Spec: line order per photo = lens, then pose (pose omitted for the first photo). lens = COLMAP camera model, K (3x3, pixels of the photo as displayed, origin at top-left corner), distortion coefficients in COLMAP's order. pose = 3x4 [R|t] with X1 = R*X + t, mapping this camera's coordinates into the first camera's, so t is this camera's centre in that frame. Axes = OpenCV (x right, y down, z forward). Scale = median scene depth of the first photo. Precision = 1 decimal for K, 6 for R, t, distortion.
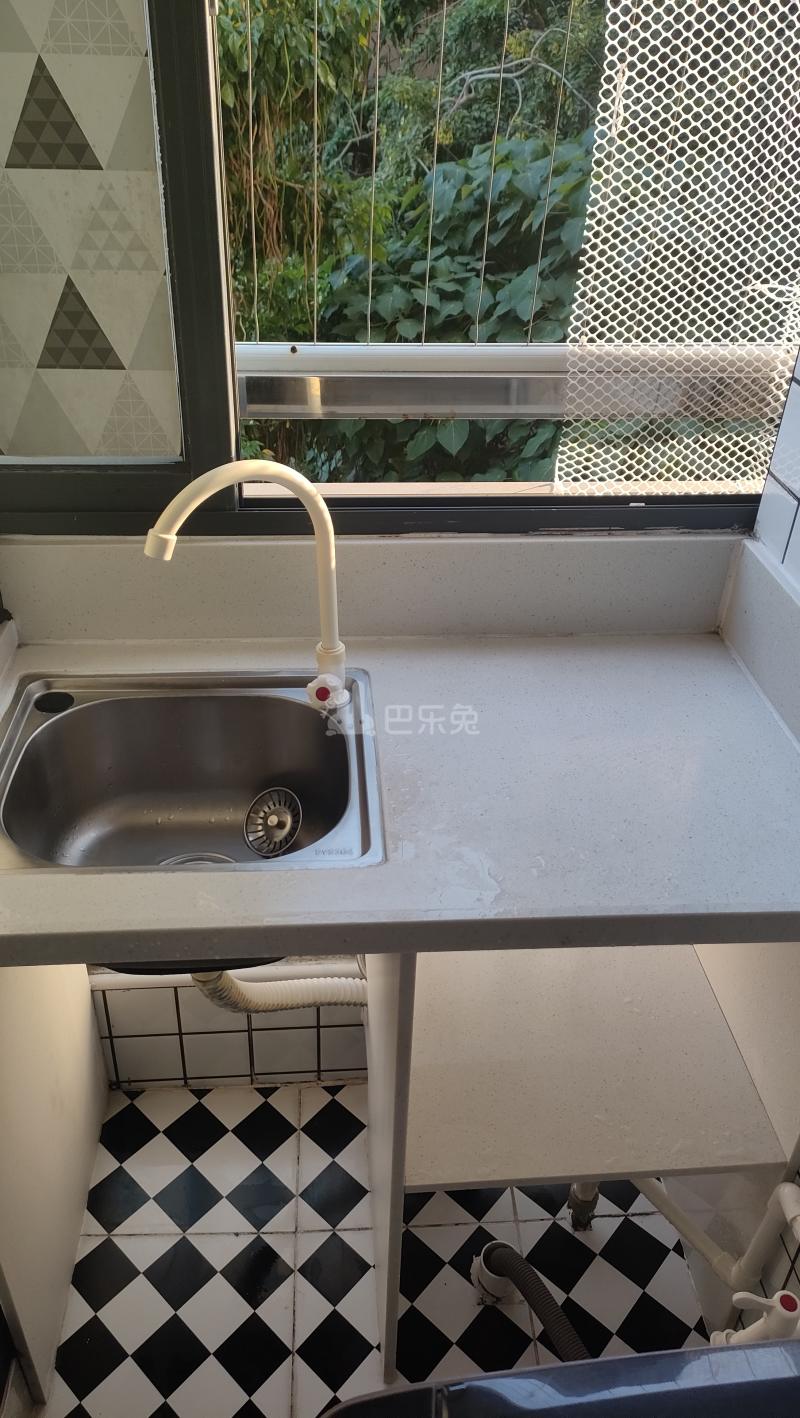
lens RADIAL K [[1033.4, 0, 390.8], [0, 1033.4, 703.1], [0, 0, 1]] dist [0.071025, -0.090504]
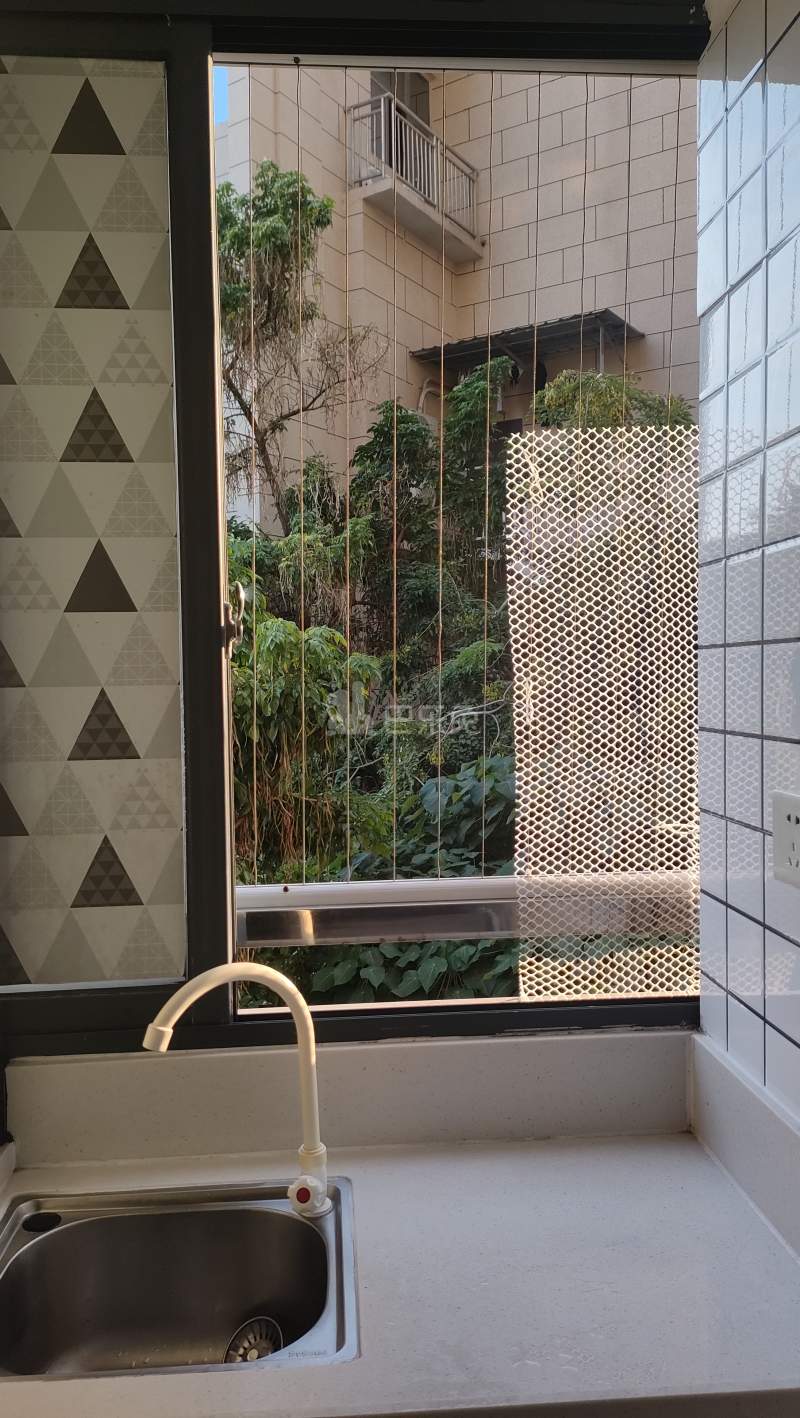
lens RADIAL K [[1033.4, 0, 390.8], [0, 1033.4, 703.1], [0, 0, 1]] dist [0.071025, -0.090504]
pose [[0.998944, -0.045562, -0.005923, 0.044771], [0.035446, 0.846266, -0.531580, 0.120428], [0.029232, 0.530808, 0.846988, -0.123112]]
